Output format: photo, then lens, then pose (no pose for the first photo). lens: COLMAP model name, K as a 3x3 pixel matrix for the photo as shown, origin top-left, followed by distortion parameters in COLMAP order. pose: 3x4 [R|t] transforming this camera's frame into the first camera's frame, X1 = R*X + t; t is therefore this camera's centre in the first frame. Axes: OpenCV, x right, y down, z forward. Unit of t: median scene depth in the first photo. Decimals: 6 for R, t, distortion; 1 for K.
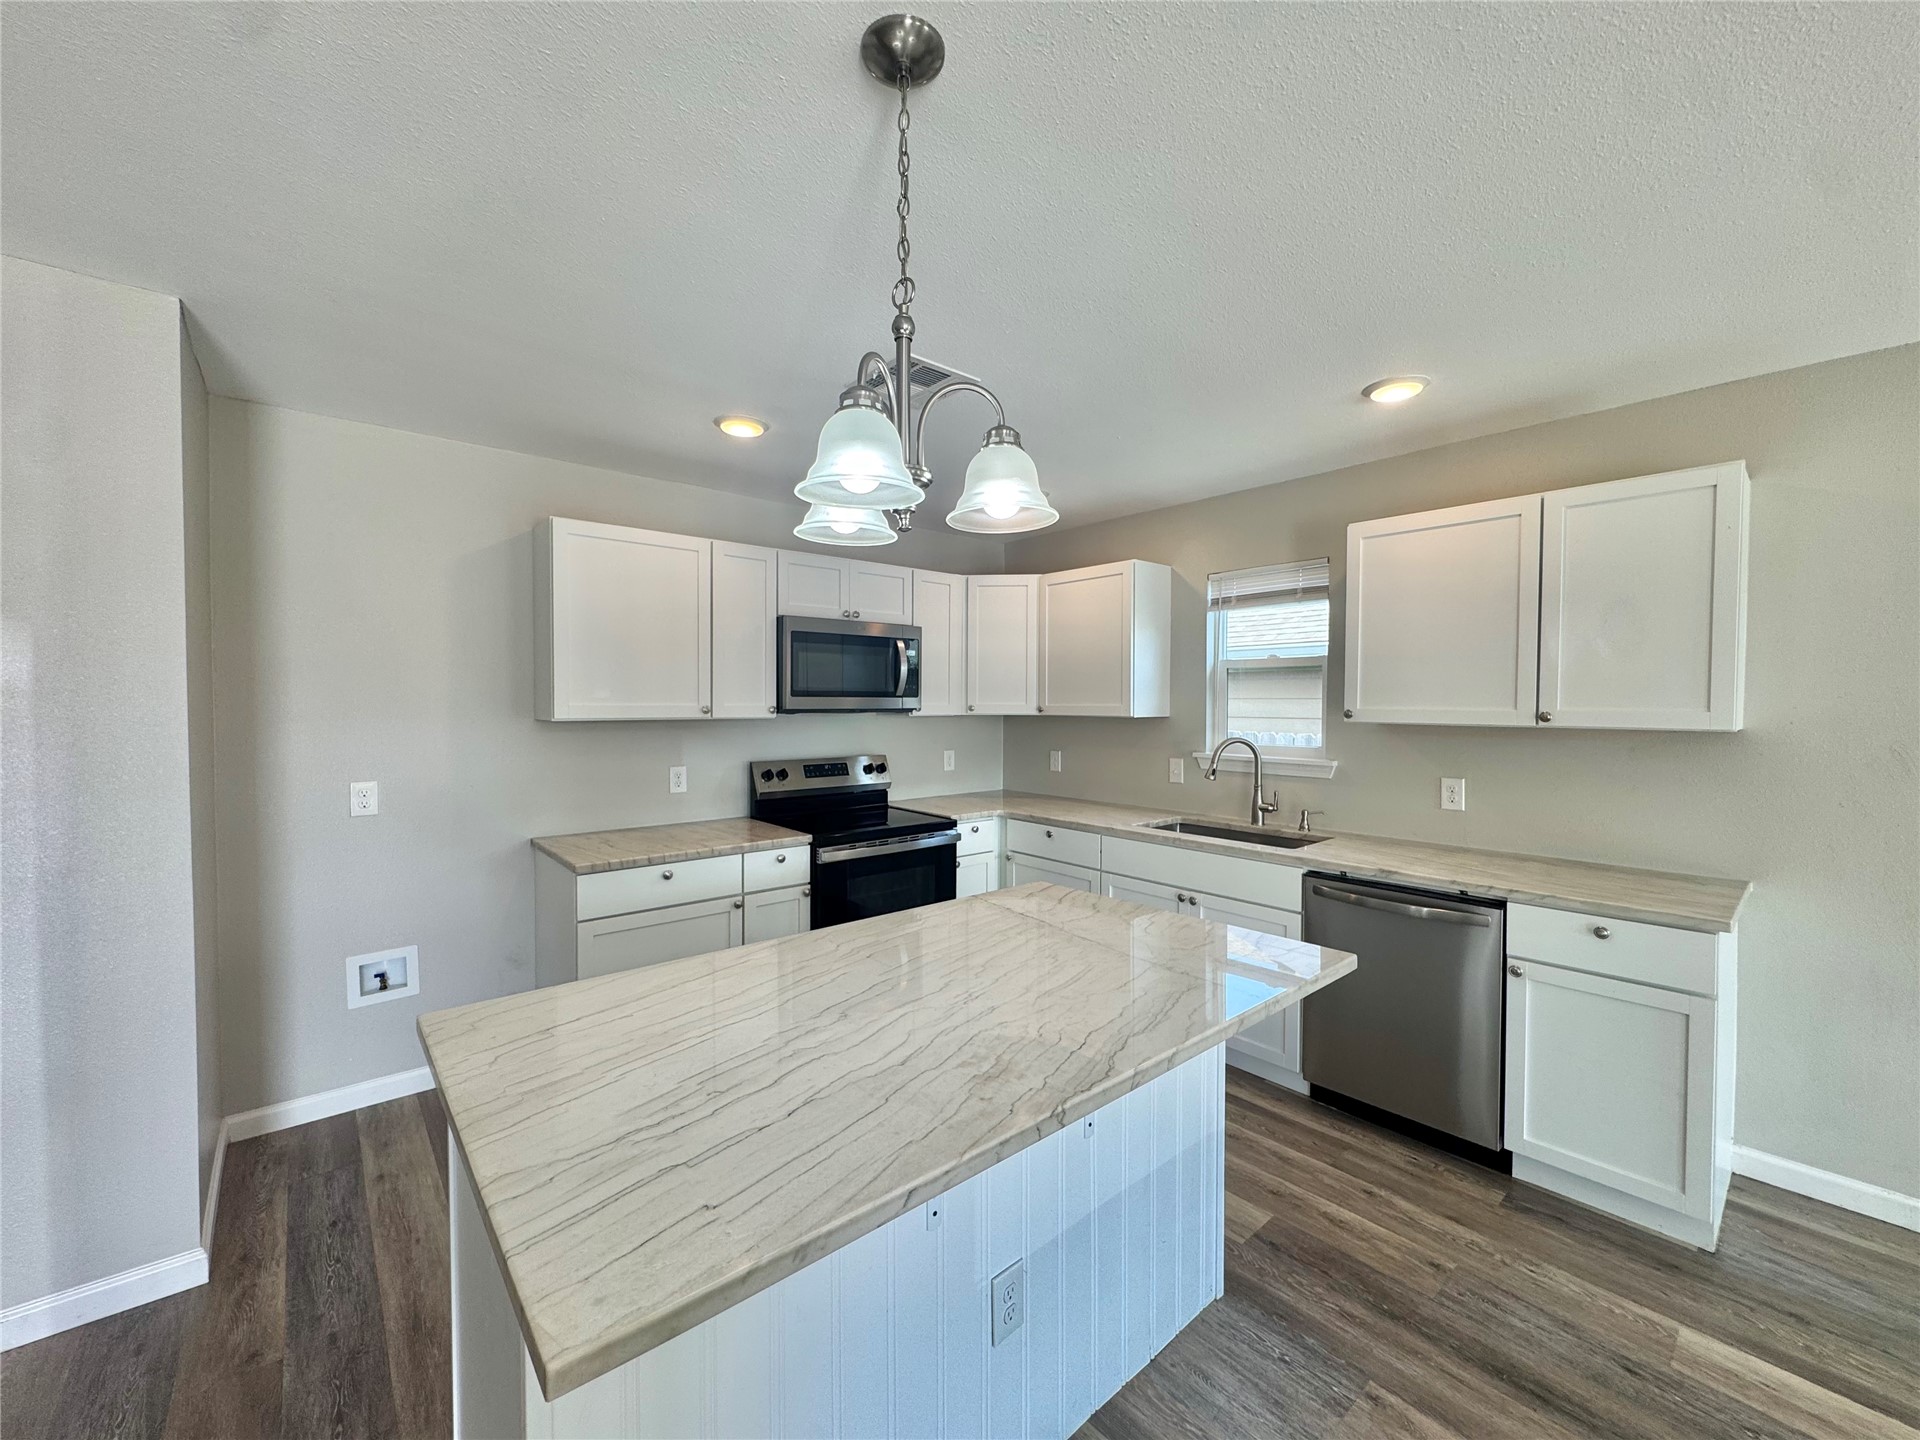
lens RADIAL K [[766.6, 0, 955.1], [0, 766.6, 714.0], [0, 0, 1]] dist [0.000875, 0.000427]
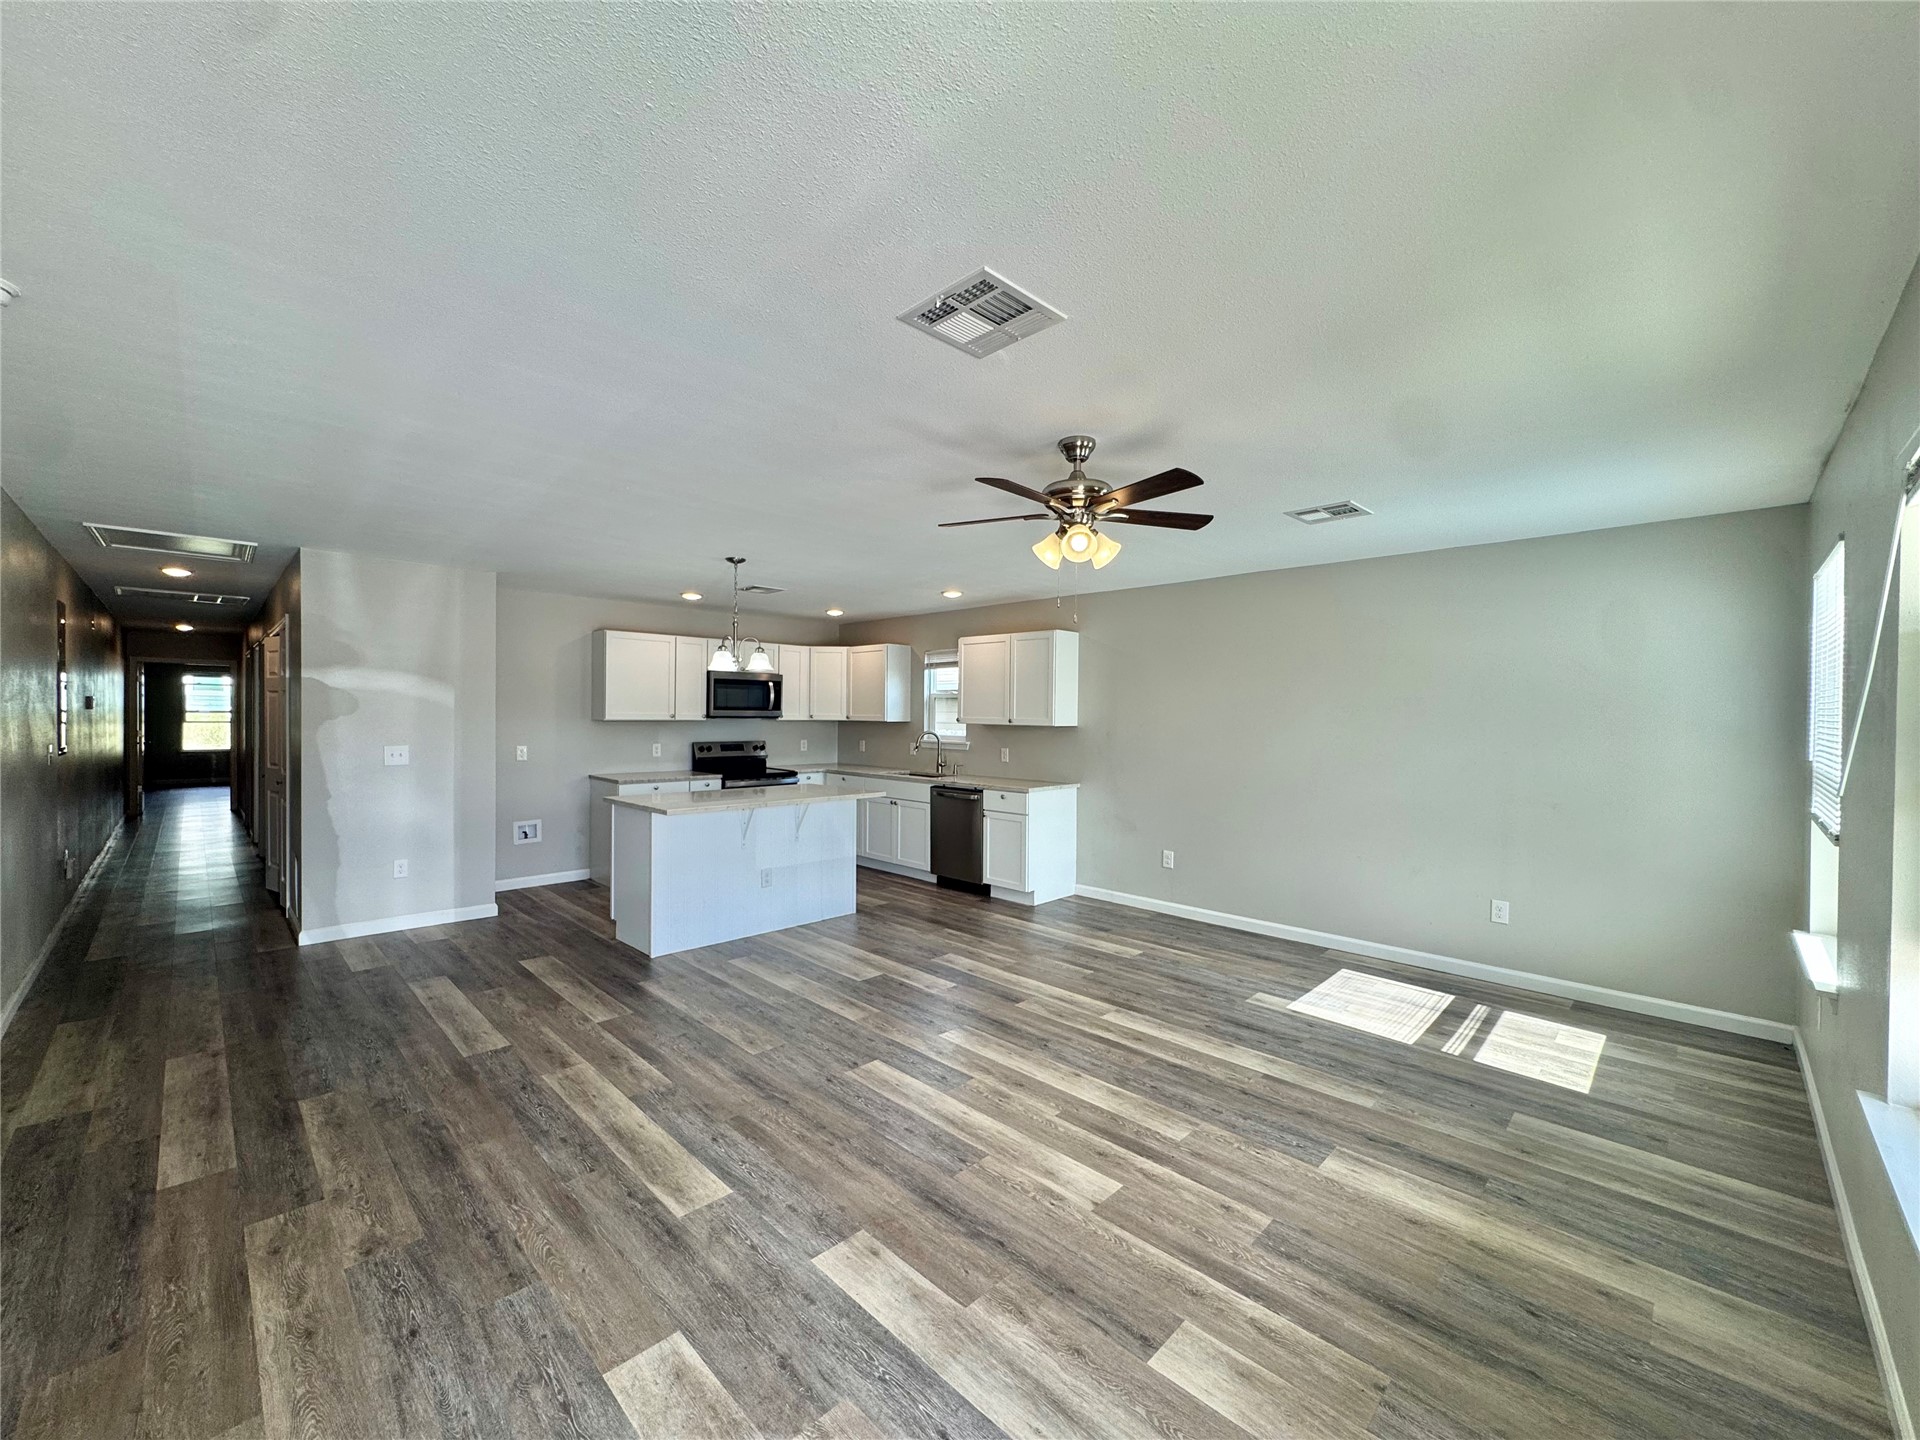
lens RADIAL K [[766.6, 0, 962.4], [0, 766.6, 723.8], [0, 0, 1]] dist [0.000875, 0.000427]
pose [[0.996318, 0.008101, 0.085346, 0.260551], [-0.008017, 0.999967, -0.001330, 0.011215], [-0.085354, 0.000641, 0.996350, -1.044683]]
